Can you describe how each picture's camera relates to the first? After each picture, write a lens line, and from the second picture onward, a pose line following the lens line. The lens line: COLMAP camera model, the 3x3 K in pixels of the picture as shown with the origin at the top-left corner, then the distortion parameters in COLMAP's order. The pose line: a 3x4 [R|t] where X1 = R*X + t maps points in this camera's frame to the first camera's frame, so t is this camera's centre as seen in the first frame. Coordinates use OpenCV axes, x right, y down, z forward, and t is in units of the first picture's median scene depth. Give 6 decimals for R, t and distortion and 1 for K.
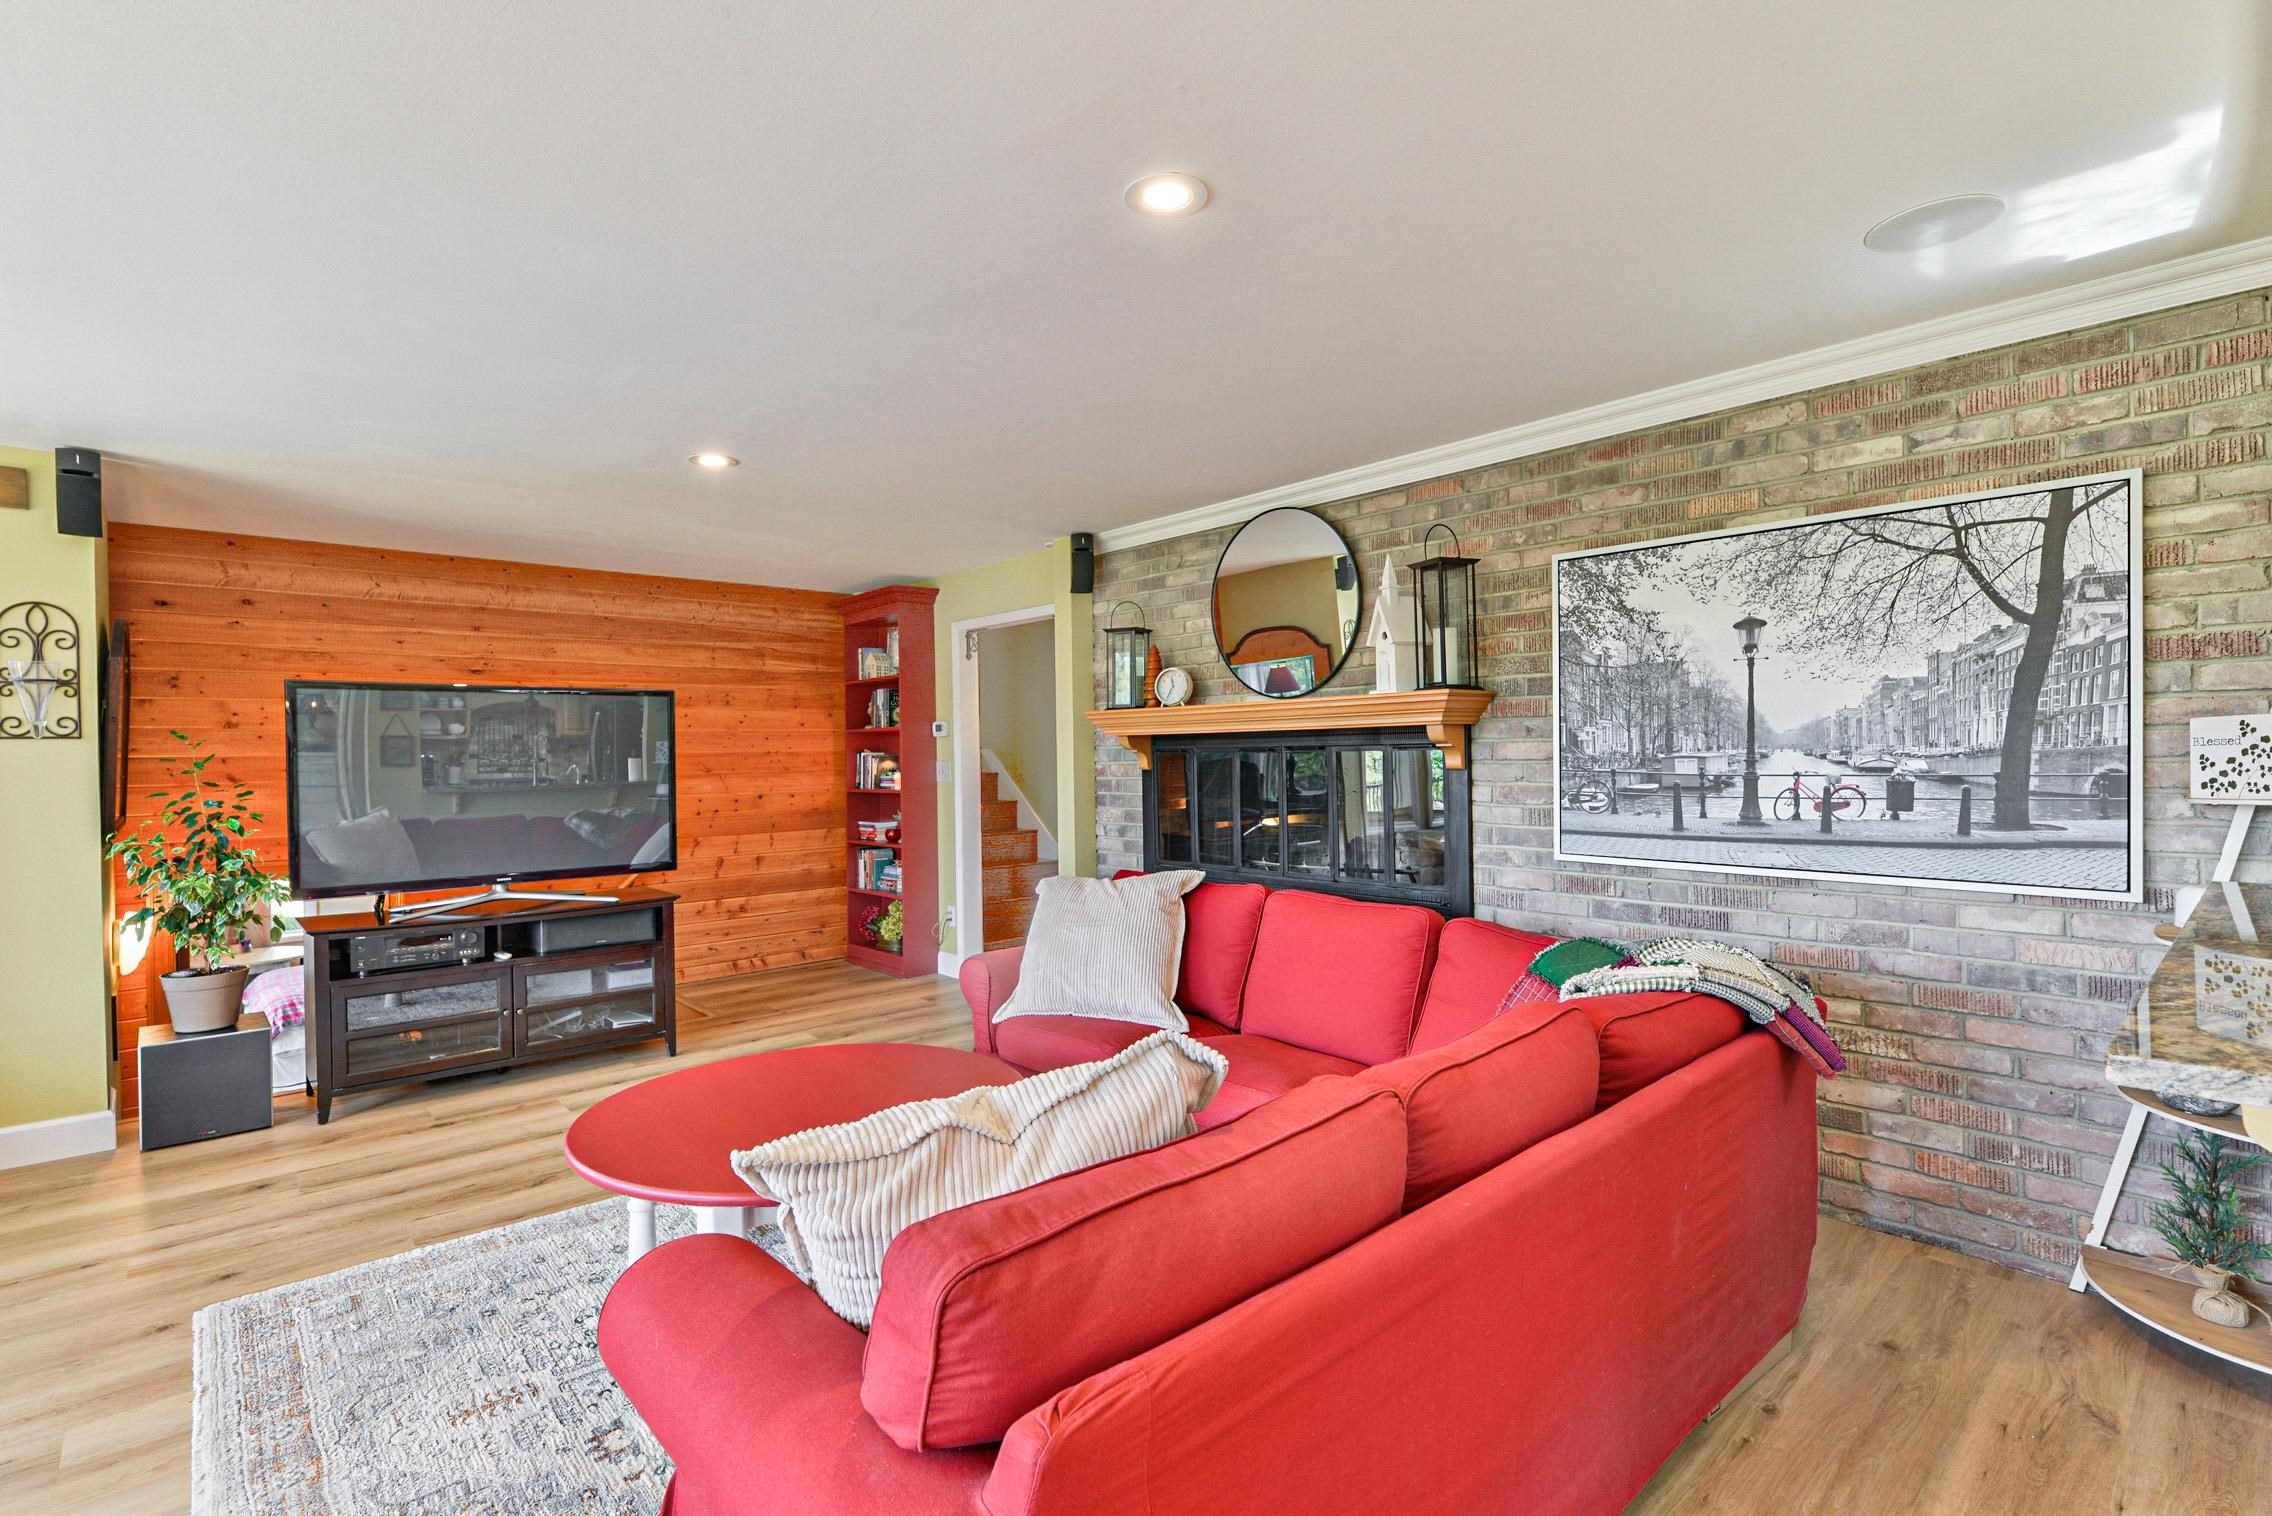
lens RADIAL K [[1048.7, 0, 1136.0], [0, 1048.7, 758.0], [0, 0, 1]] dist [-0.002688, -0.000047]
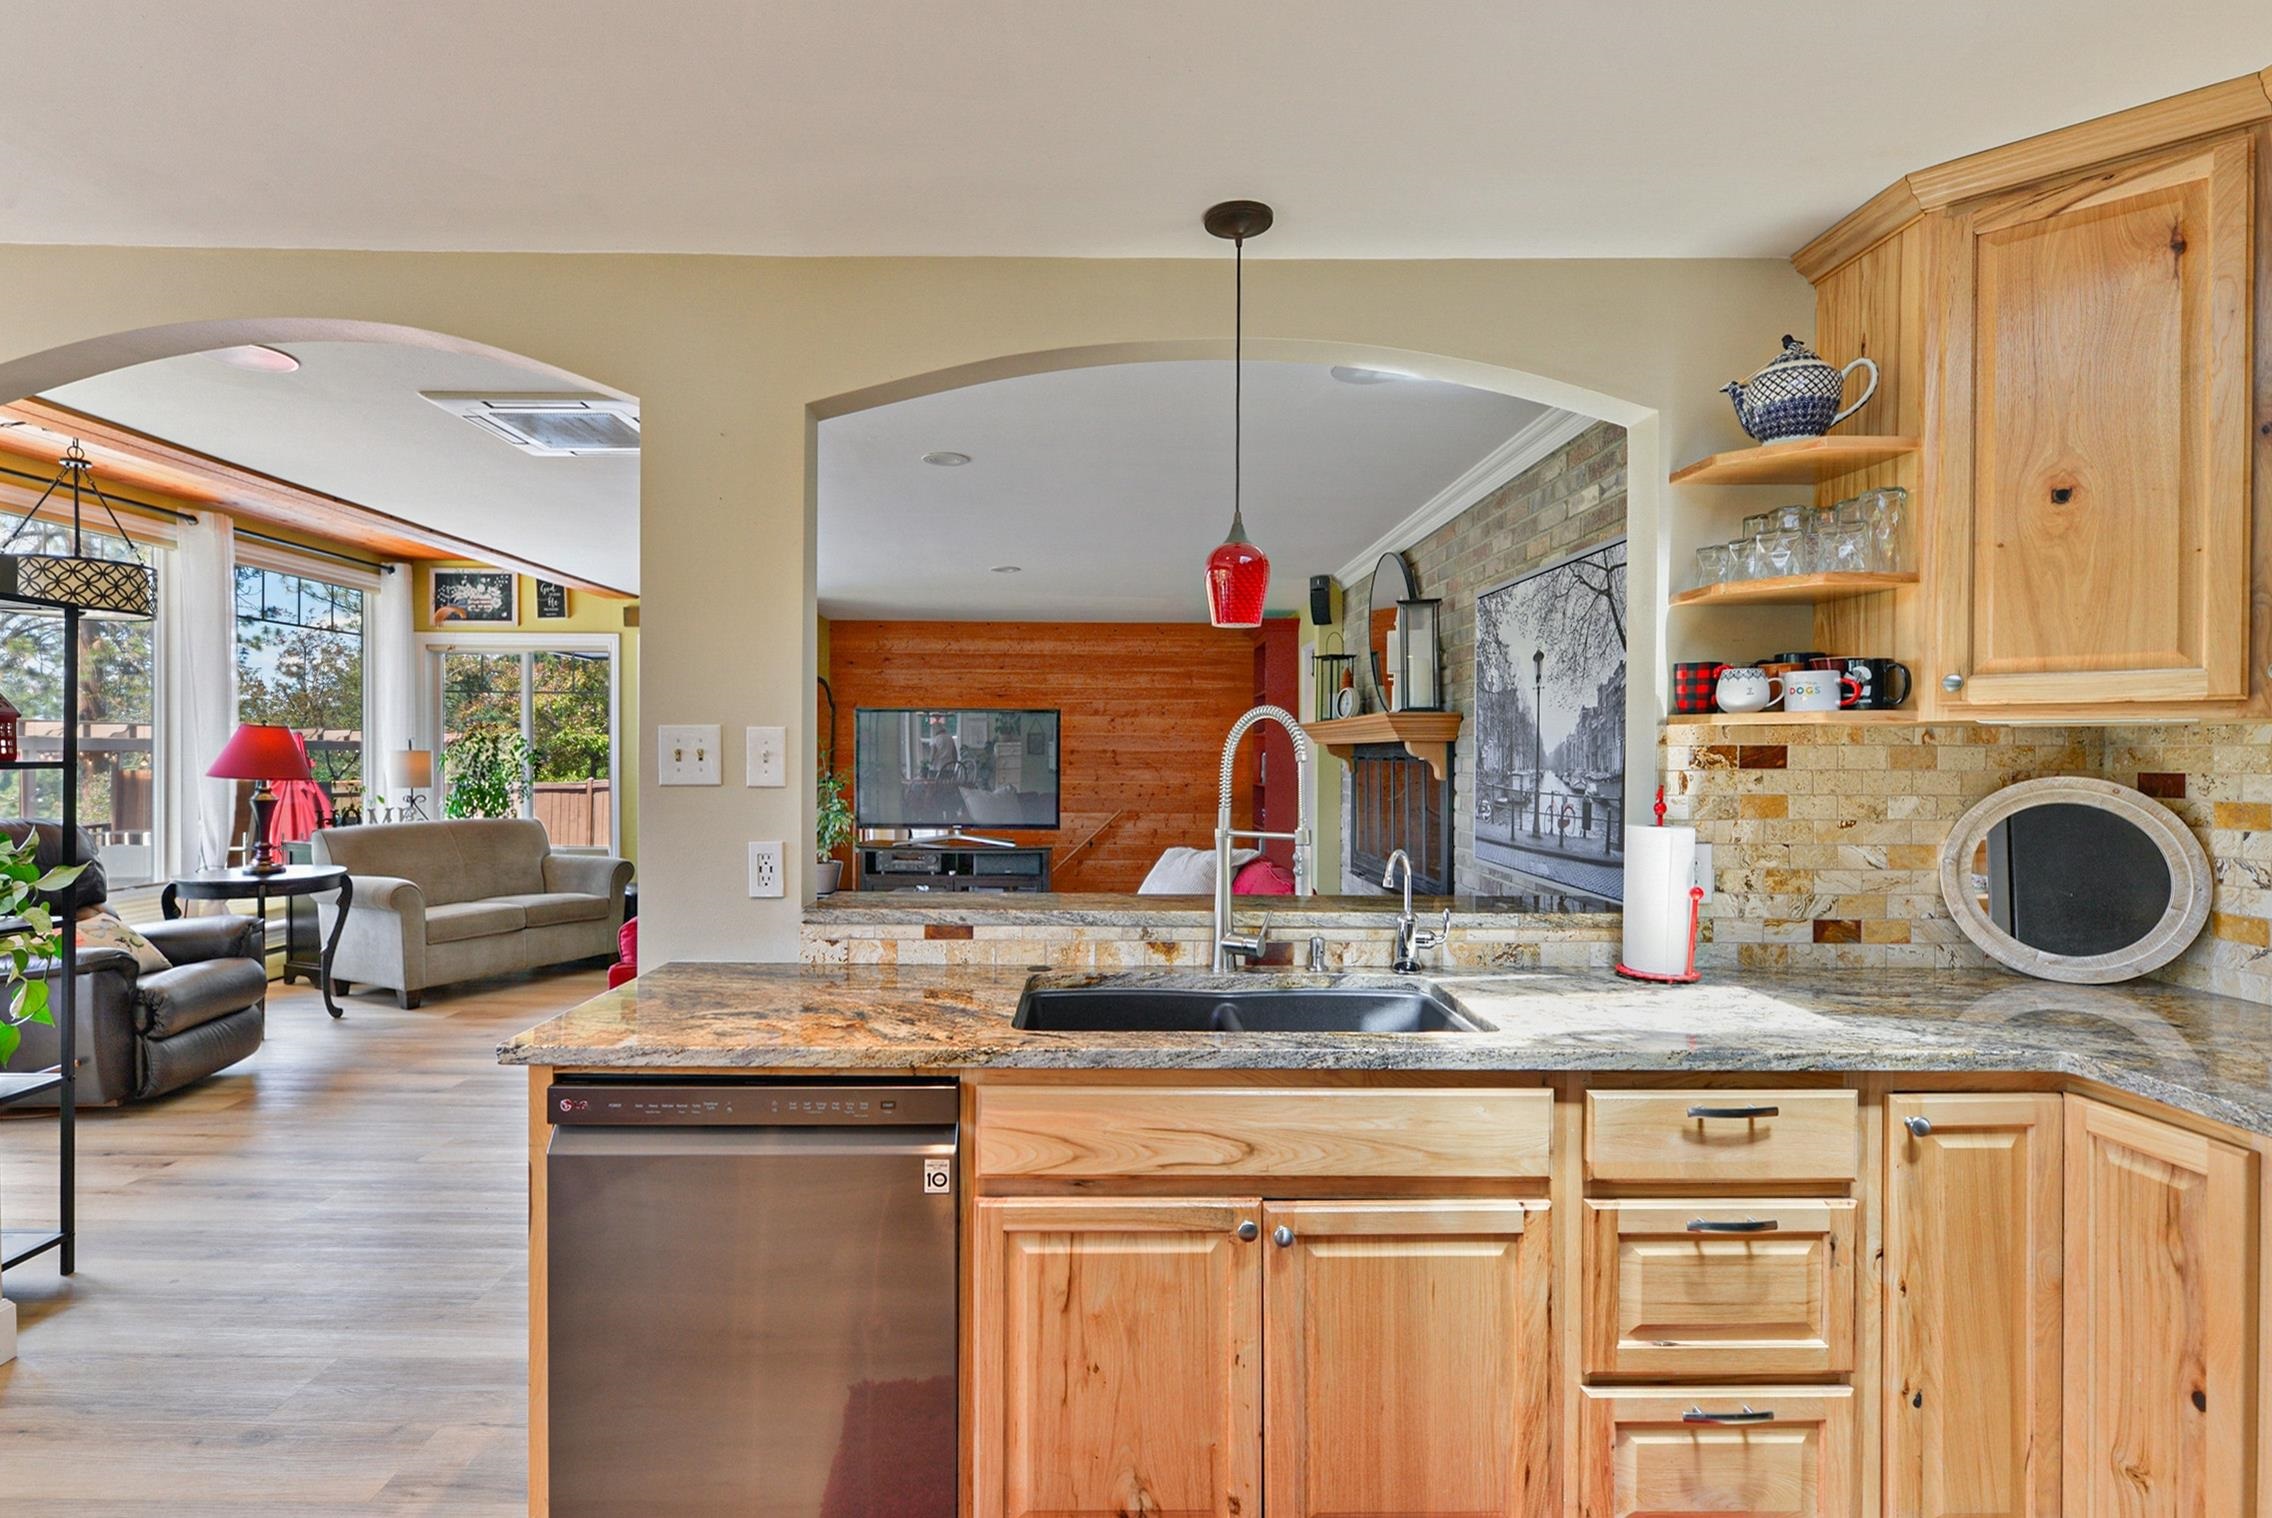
lens RADIAL K [[1110.5, 0, 1136.0], [0, 1110.5, 759.0], [0, 0, 1]] dist [0.001437, 0.000386]
pose [[0.749091, 0.024513, -0.662013, 0.637437], [-0.020578, 0.999694, 0.013731, -0.016398], [0.662147, 0.003337, 0.749366, -0.097663]]
